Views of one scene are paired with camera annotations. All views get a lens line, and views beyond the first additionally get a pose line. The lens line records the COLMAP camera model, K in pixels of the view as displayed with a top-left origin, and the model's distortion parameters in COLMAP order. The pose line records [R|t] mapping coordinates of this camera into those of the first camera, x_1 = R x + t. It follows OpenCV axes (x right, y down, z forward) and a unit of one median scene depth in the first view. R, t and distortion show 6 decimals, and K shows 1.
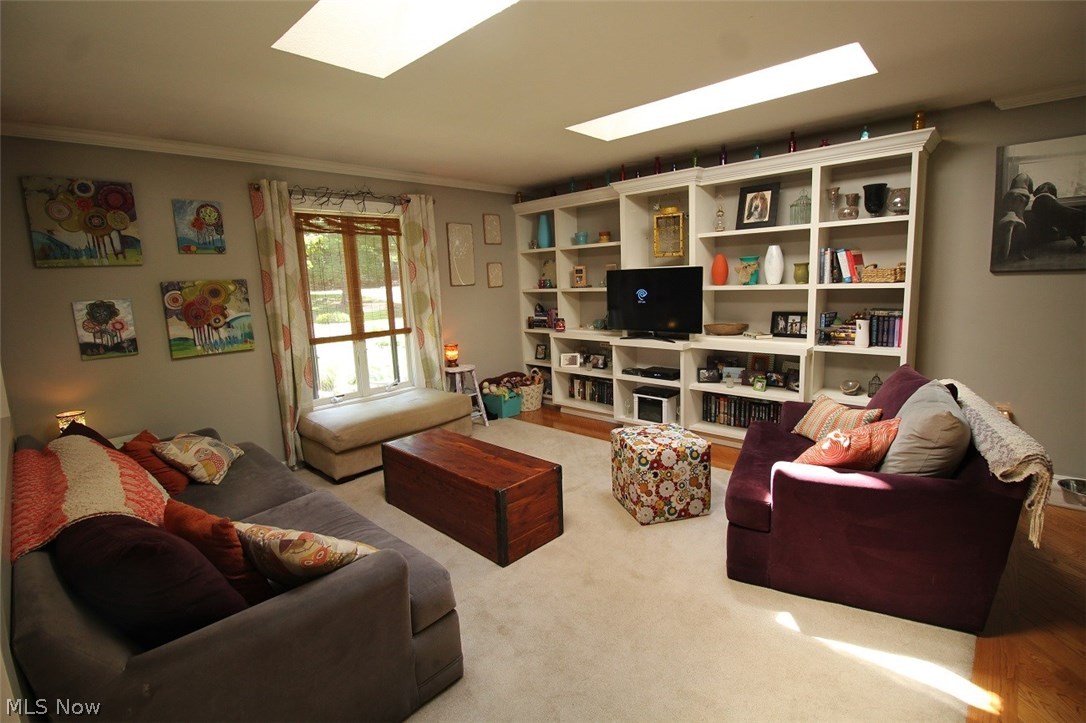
lens RADIAL K [[504.5, 0, 543.0], [0, 504.5, 361.5], [0, 0, 1]] dist [-0.001887, -0.009532]
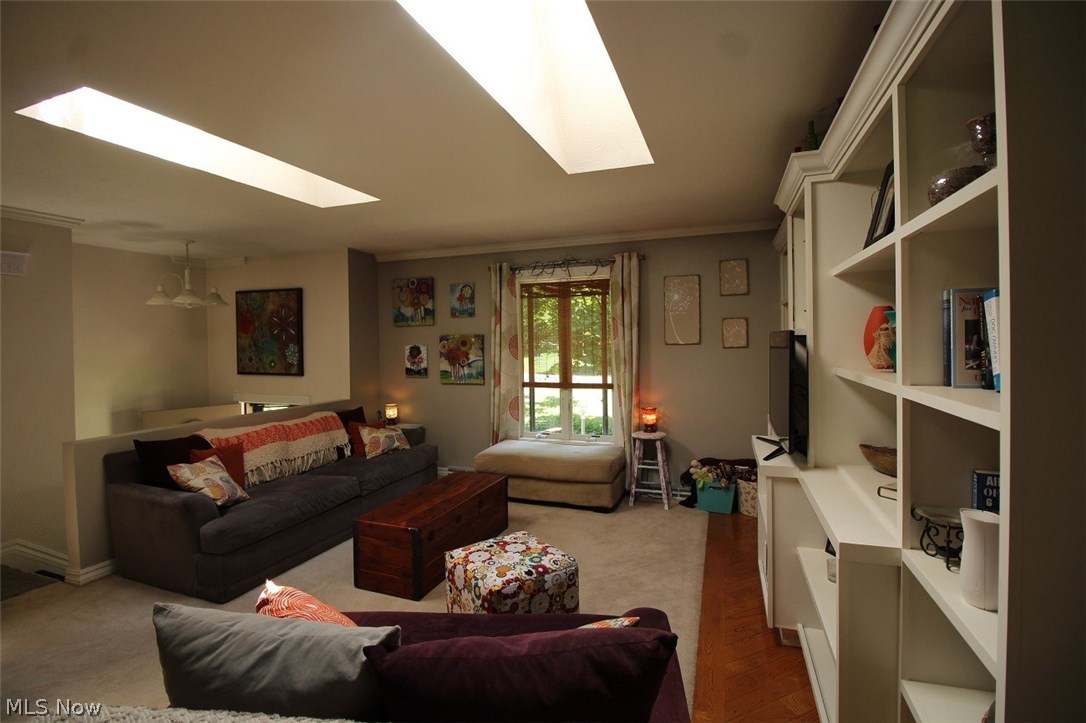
lens RADIAL K [[504.5, 0, 543.0], [0, 504.5, 361.5], [0, 0, 1]] dist [-0.001887, -0.009532]
pose [[0.387255, 0.073096, -0.919071, 0.844684], [-0.153656, 0.988027, 0.013837, -0.143933], [0.909078, 0.135863, 0.393850, 0.652314]]
